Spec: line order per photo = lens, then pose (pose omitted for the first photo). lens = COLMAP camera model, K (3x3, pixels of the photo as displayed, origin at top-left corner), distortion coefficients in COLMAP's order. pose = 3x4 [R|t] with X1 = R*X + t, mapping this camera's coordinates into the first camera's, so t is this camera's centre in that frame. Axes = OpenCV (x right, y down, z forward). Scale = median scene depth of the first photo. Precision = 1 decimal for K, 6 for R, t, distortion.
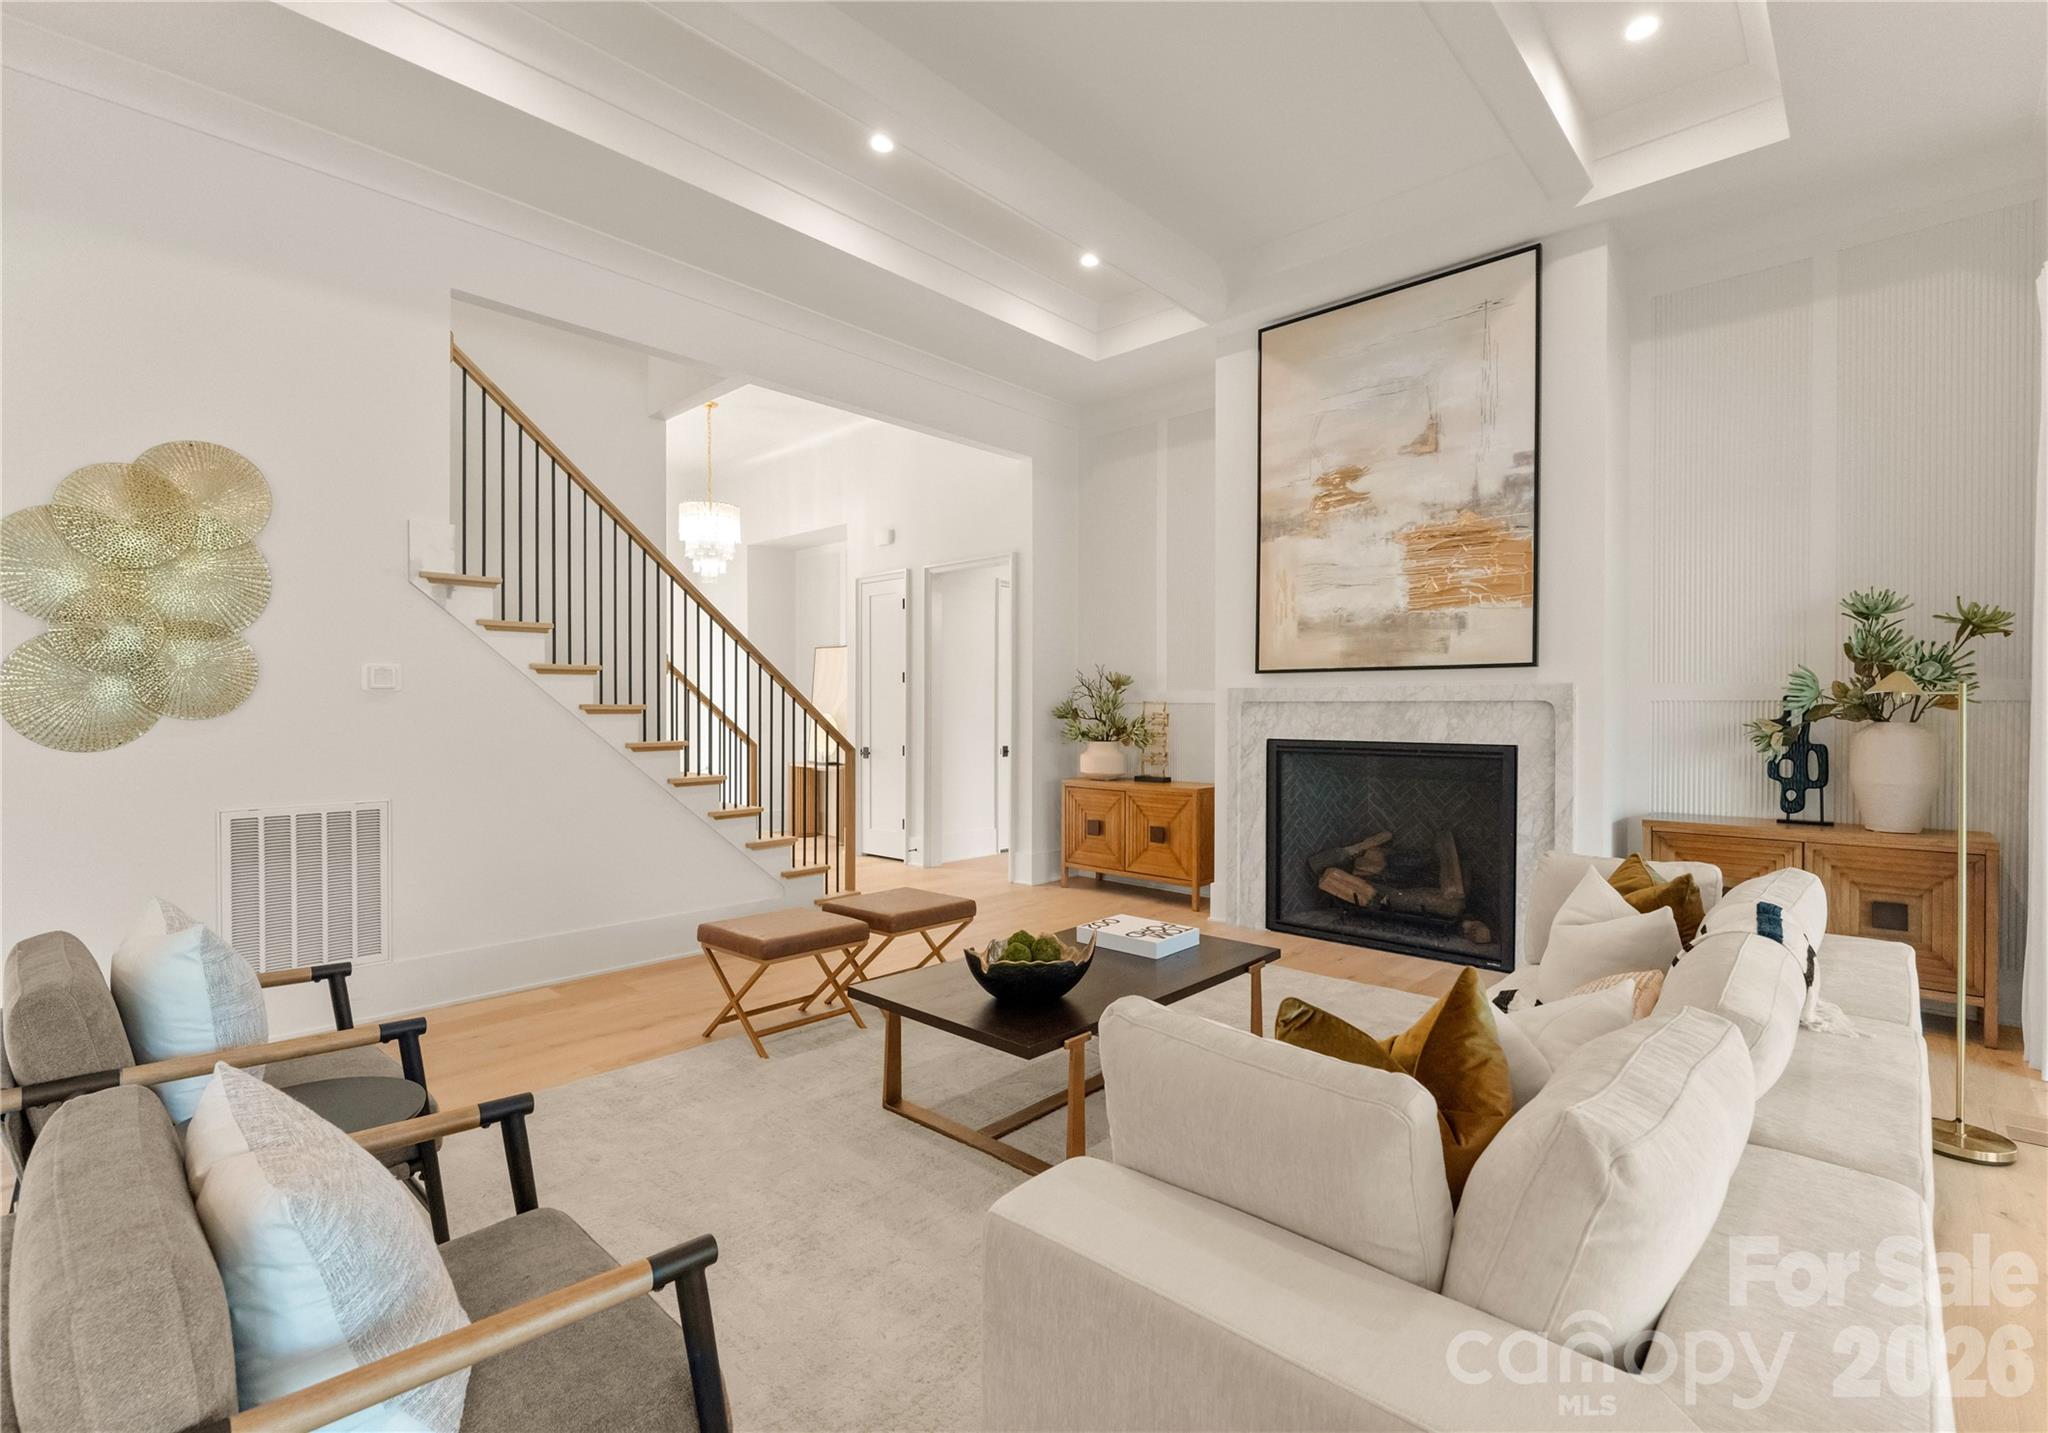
lens RADIAL K [[933.3, 0, 1042.4], [0, 933.3, 715.0], [0, 0, 1]] dist [-0.002055, -0.000197]
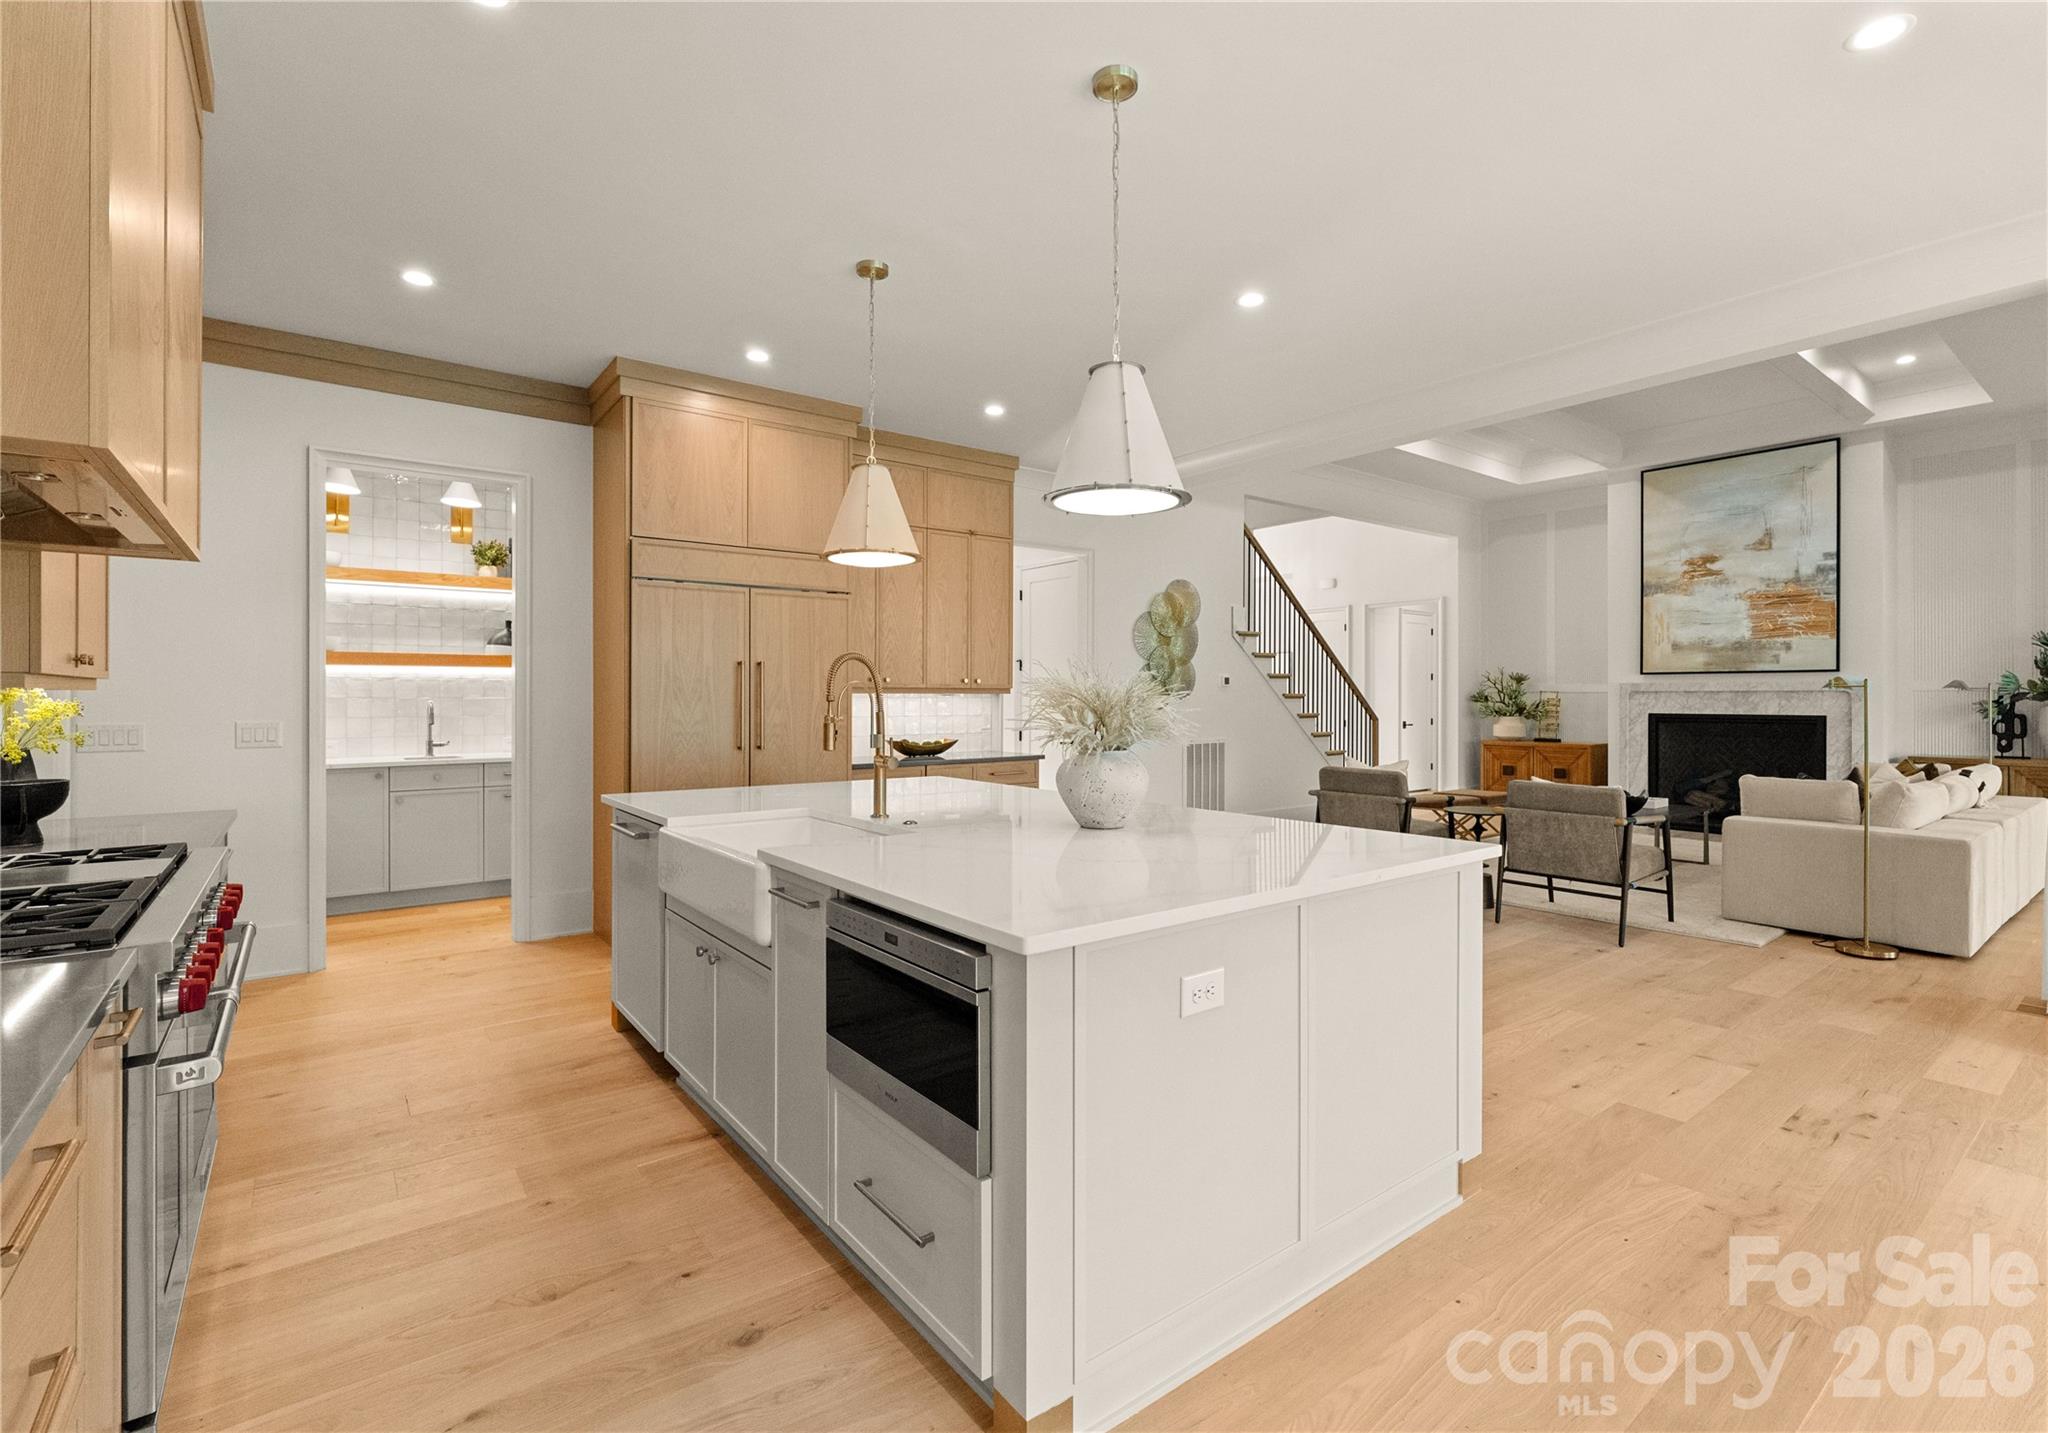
lens RADIAL K [[927.2, 0, 1030.3], [0, 927.2, 693.8], [0, 0, 1]] dist [0.002594, -0.000318]
pose [[0.983999, -0.001833, -0.178163, -0.628262], [-0.000221, 0.999934, -0.011508, 0.010902], [0.178173, 0.011363, 0.983934, -0.952445]]
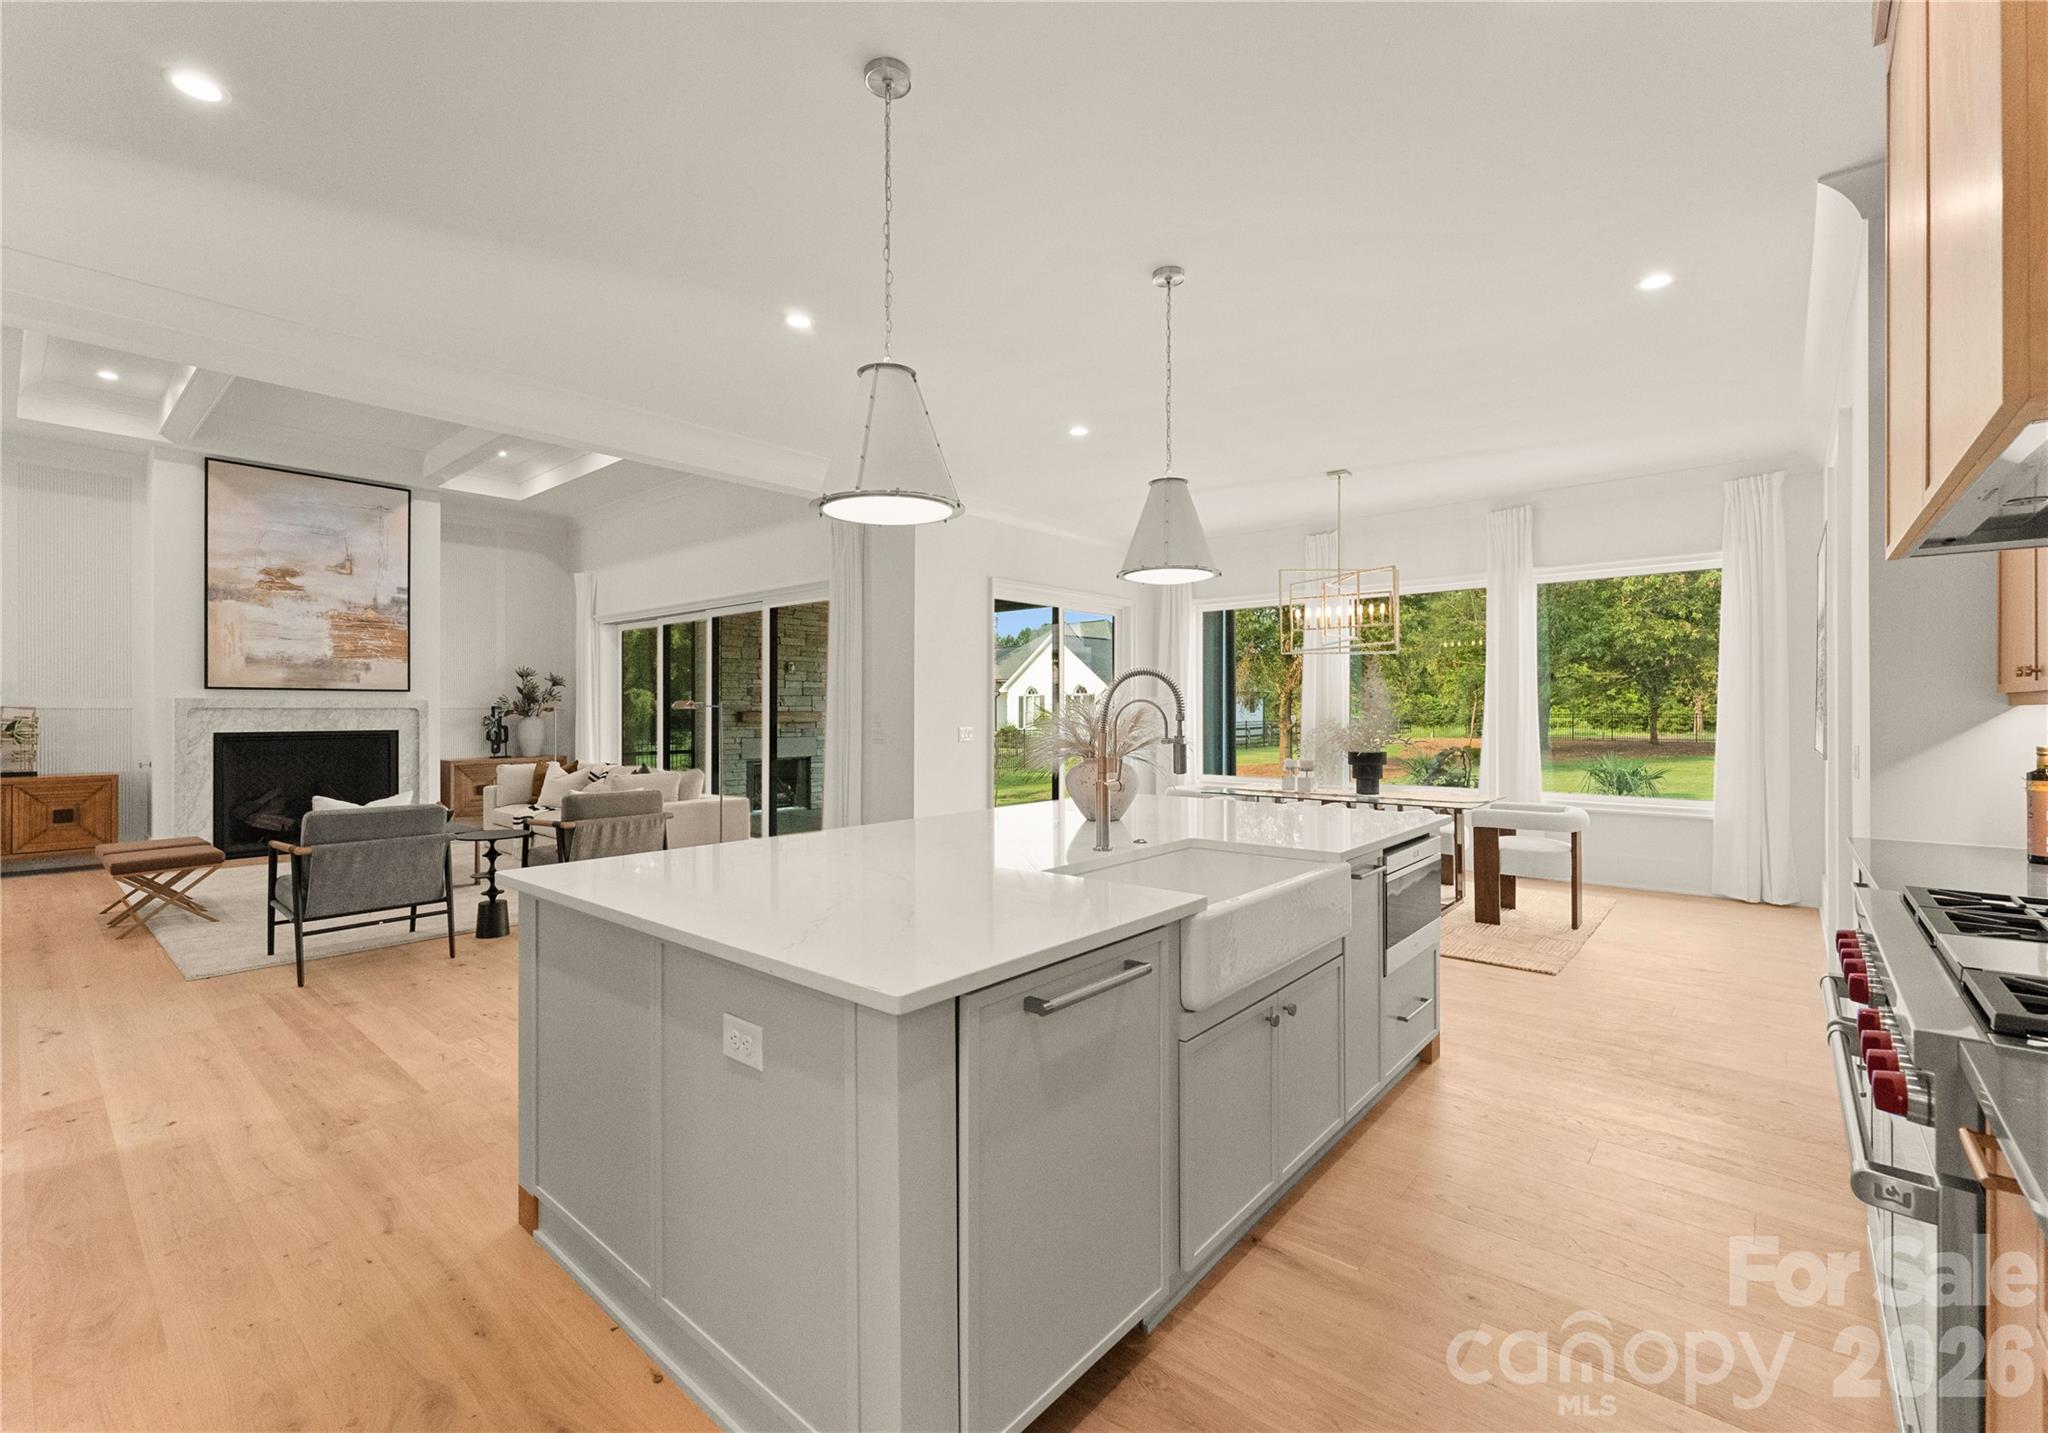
lens RADIAL K [[893.9, 0, 1024.8], [0, 893.9, 707.6], [0, 0, 1]] dist [0.002337, 0.000413]
pose [[-0.032461, 0.001635, 0.999472, -1.388828], [0.009821, 0.999951, -0.001317, -0.000360], [-0.999425, 0.009773, -0.032475, -0.282868]]
